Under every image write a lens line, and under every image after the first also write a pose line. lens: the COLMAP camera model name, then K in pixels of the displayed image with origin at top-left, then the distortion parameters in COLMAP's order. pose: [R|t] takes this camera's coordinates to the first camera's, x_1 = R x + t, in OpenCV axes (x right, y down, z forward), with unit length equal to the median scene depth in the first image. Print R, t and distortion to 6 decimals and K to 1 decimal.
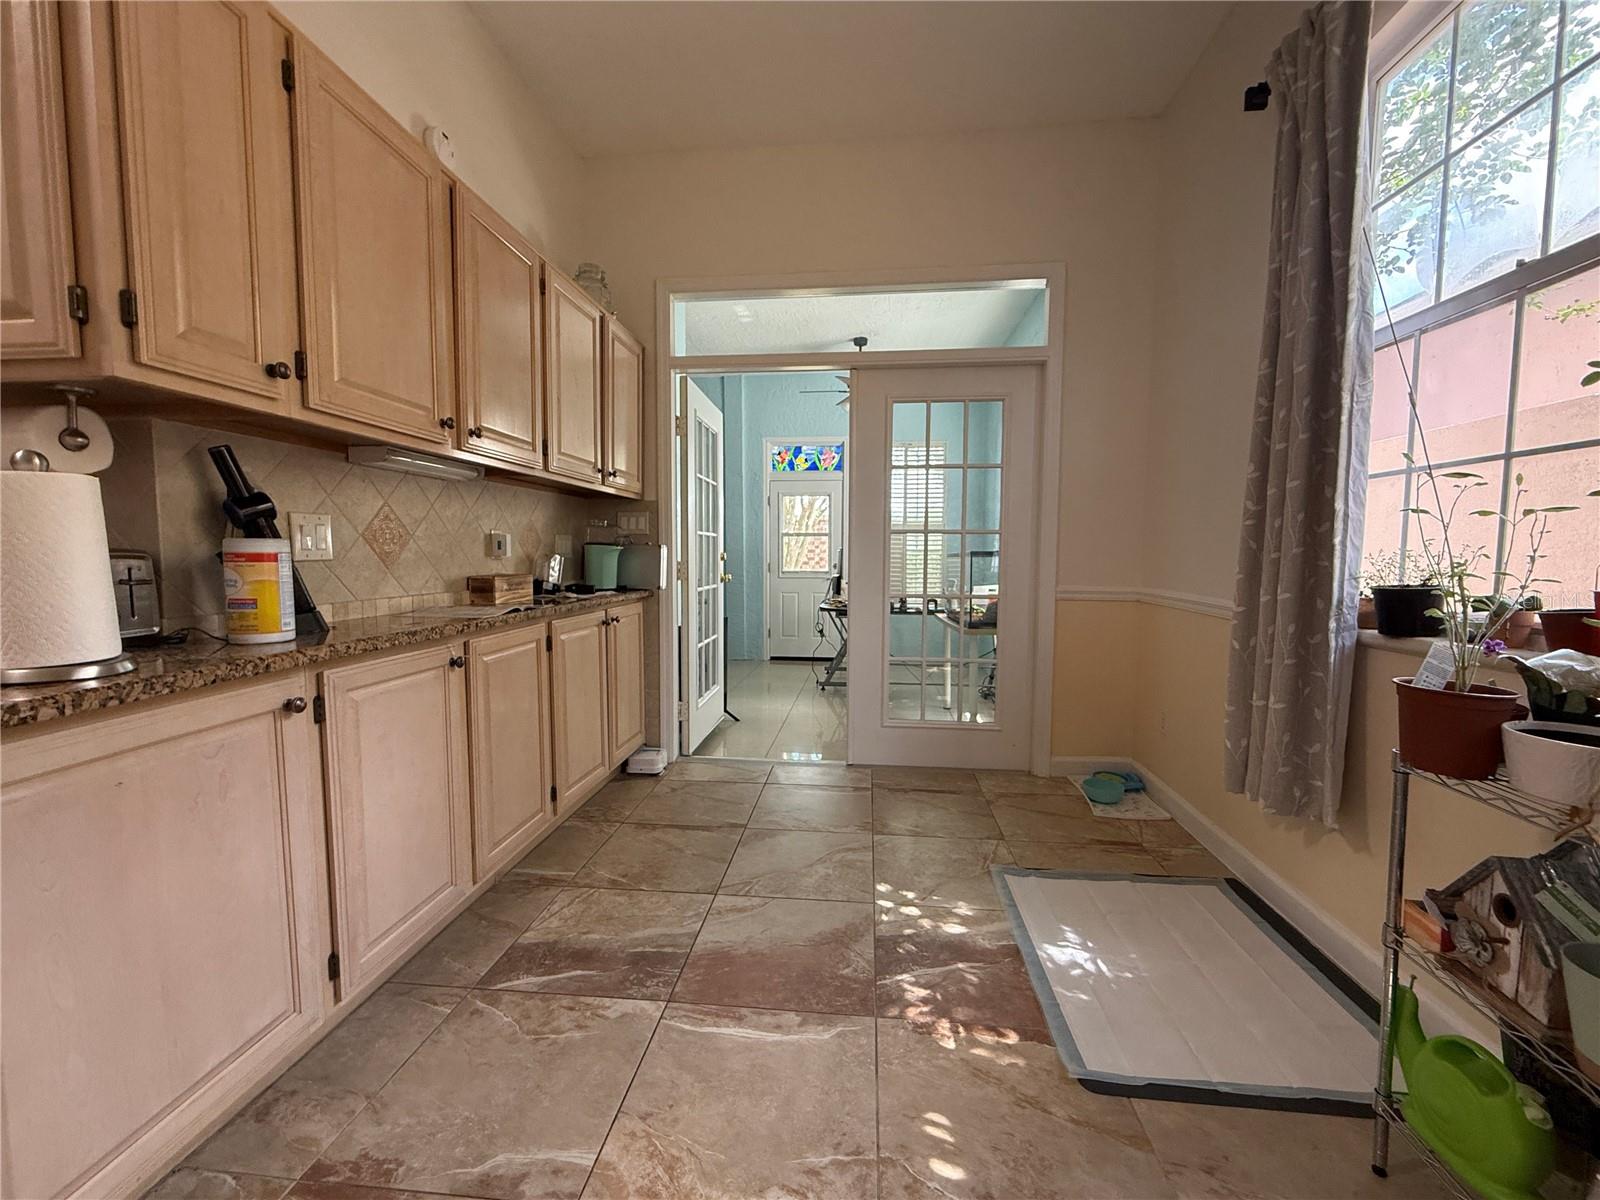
lens RADIAL K [[650.1, 0, 803.2], [0, 650.1, 597.0], [0, 0, 1]] dist [-0.001997, 0.000534]
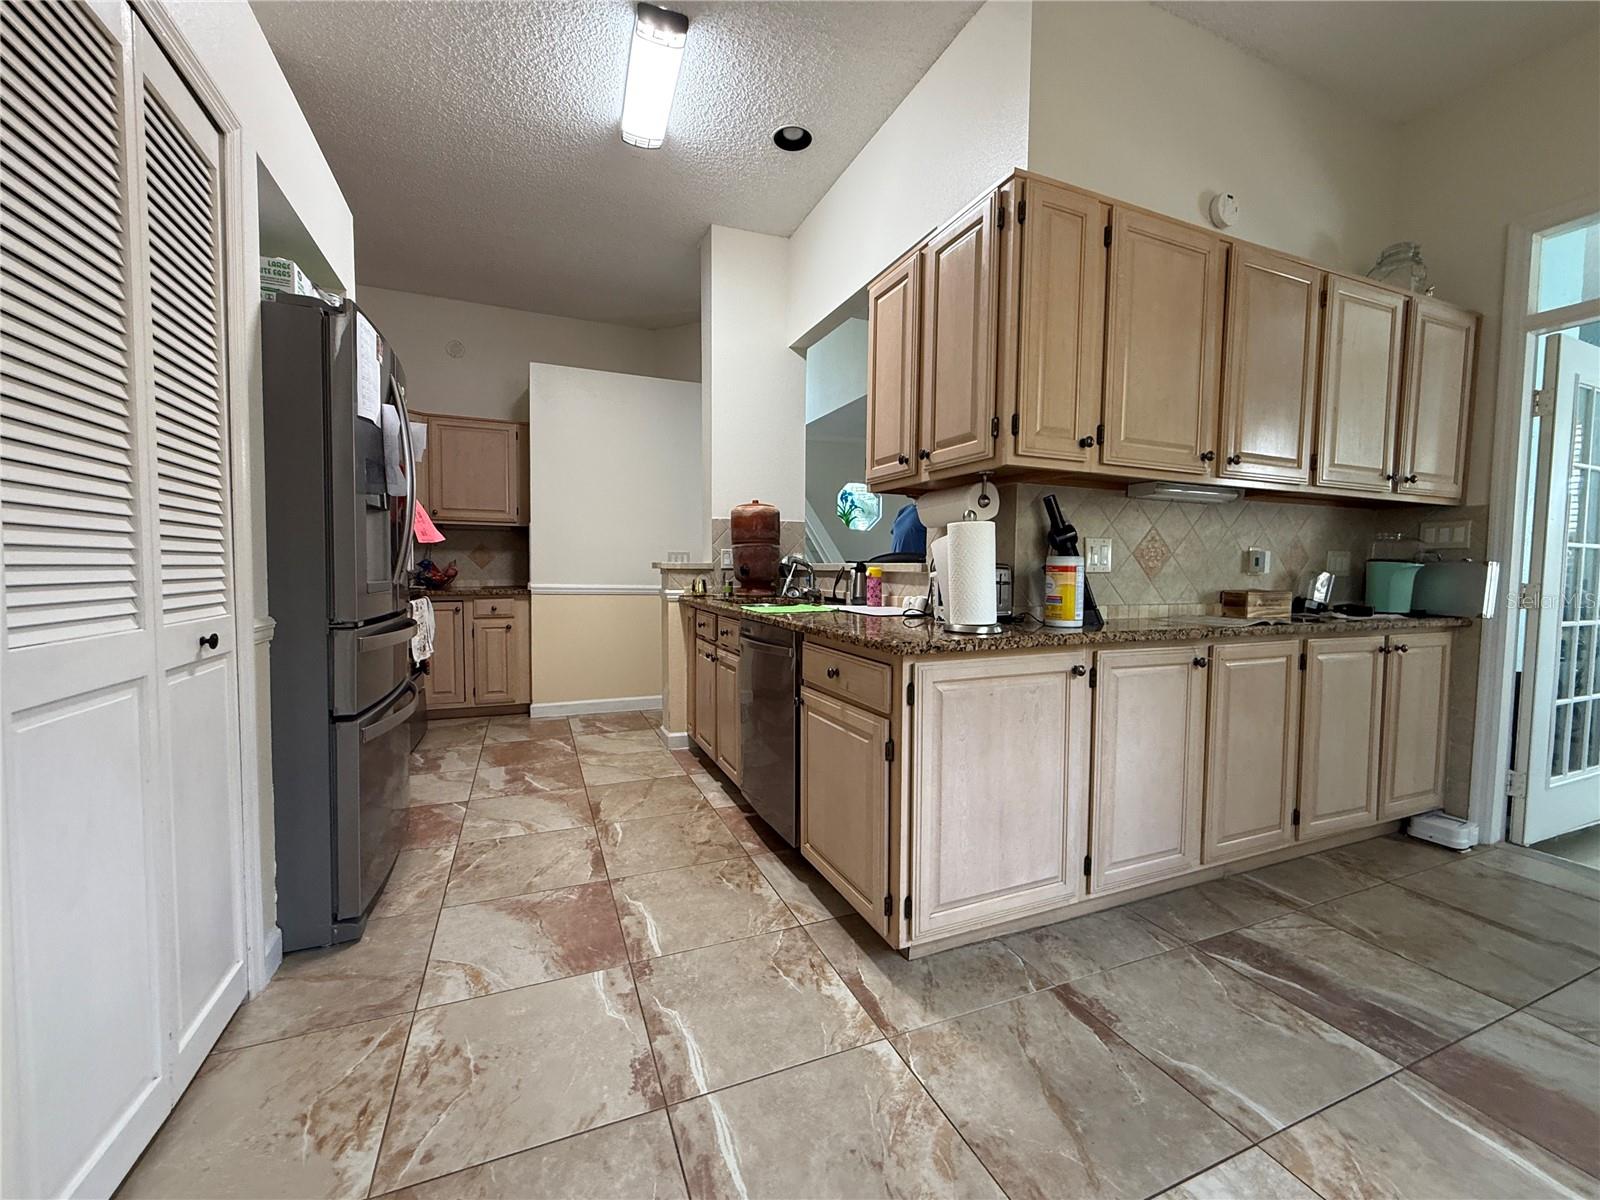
lens RADIAL K [[650.1, 0, 802.7], [0, 650.1, 599.0], [0, 0, 1]] dist [-0.001997, 0.000534]
pose [[0.477997, 0.047842, -0.877058, 0.133378], [-0.070488, 0.997384, 0.015990, 0.019404], [0.875529, 0.054178, 0.480119, -0.174229]]
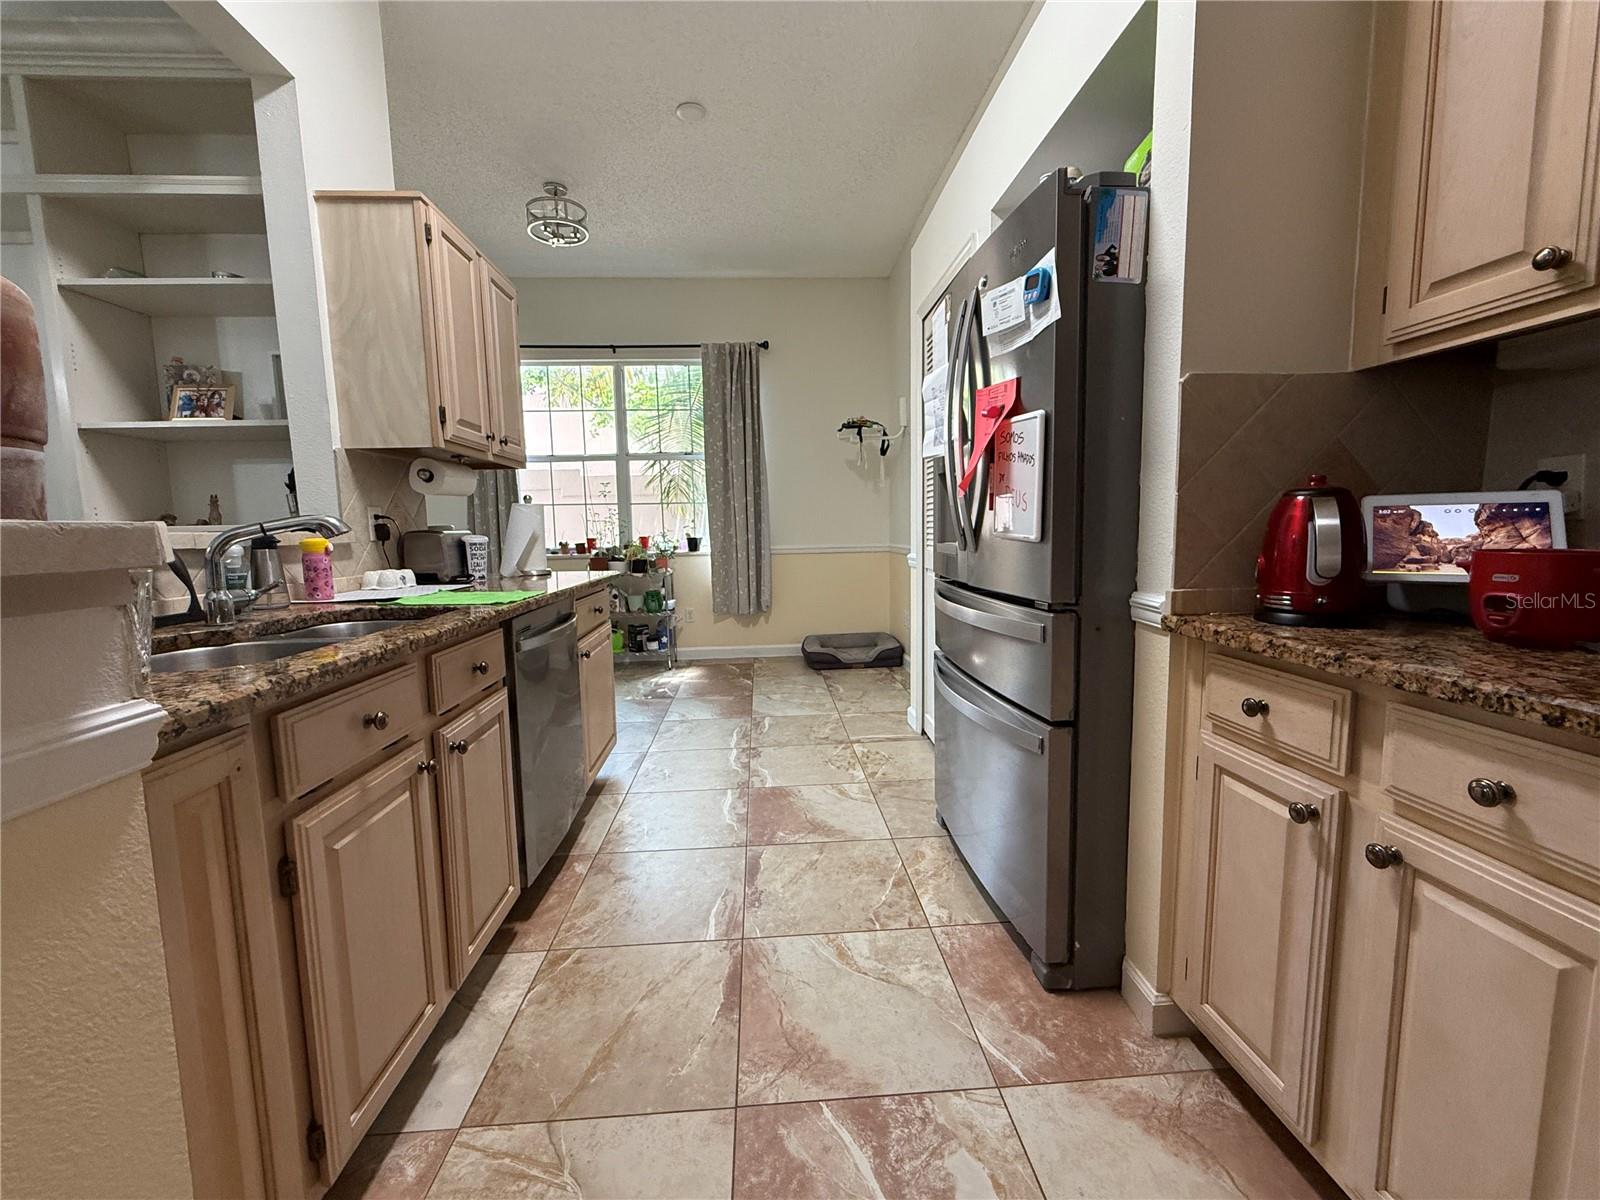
lens RADIAL K [[650.1, 0, 802.5], [0, 650.1, 599.7], [0, 0, 1]] dist [-0.001997, 0.000534]
pose [[-0.165425, -0.108482, 0.980238, -2.379974], [0.087505, 0.988397, 0.124152, -0.010740], [-0.982333, 0.106314, -0.154013, 0.175511]]
